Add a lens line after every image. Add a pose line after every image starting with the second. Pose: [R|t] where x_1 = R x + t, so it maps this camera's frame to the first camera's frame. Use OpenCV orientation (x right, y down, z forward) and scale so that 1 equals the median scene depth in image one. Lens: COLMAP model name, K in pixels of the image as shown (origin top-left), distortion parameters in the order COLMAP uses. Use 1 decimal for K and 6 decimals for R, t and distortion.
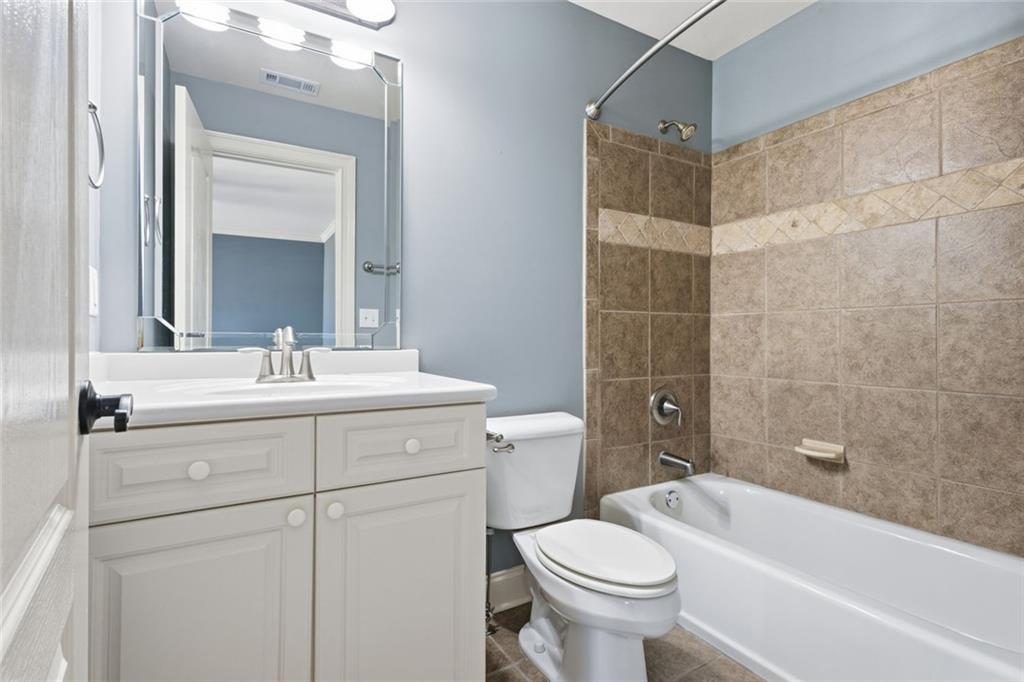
lens RADIAL K [[546.6, 0, 515.1], [0, 546.6, 336.8], [0, 0, 1]] dist [0.000930, 0.000048]
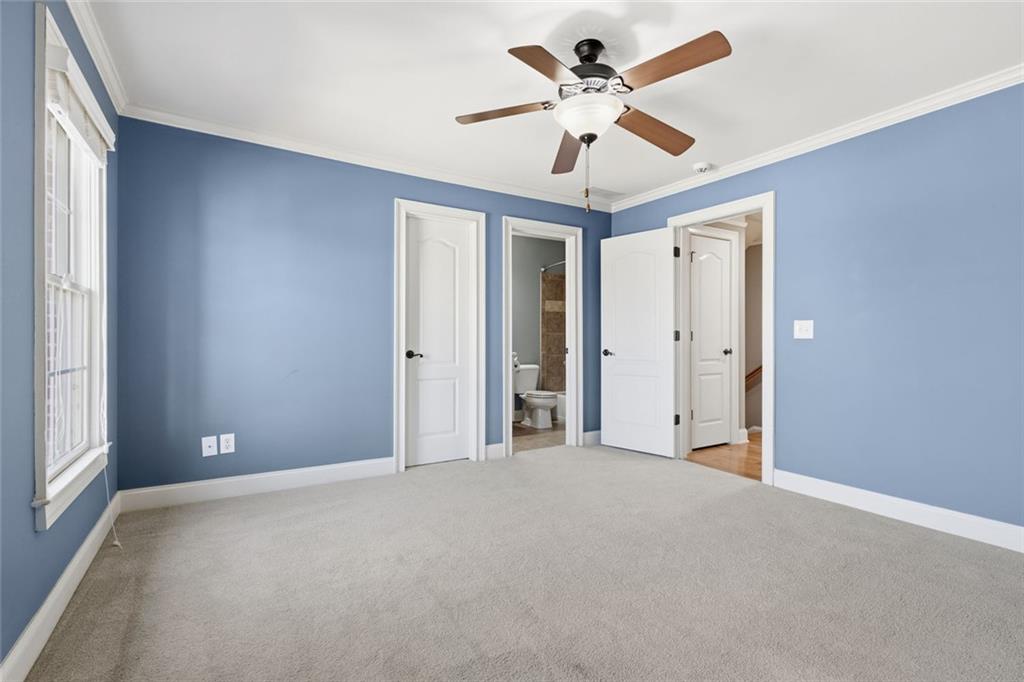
lens RADIAL K [[473.7, 0, 509.5], [0, 473.7, 338.8], [0, 0, 1]] dist [0.010770, -0.001162]
pose [[0.999993, -0.000870, 0.003512, -0.063050], [0.000883, 0.999993, -0.003730, -0.006184], [-0.003509, 0.003733, 0.999987, -1.712960]]
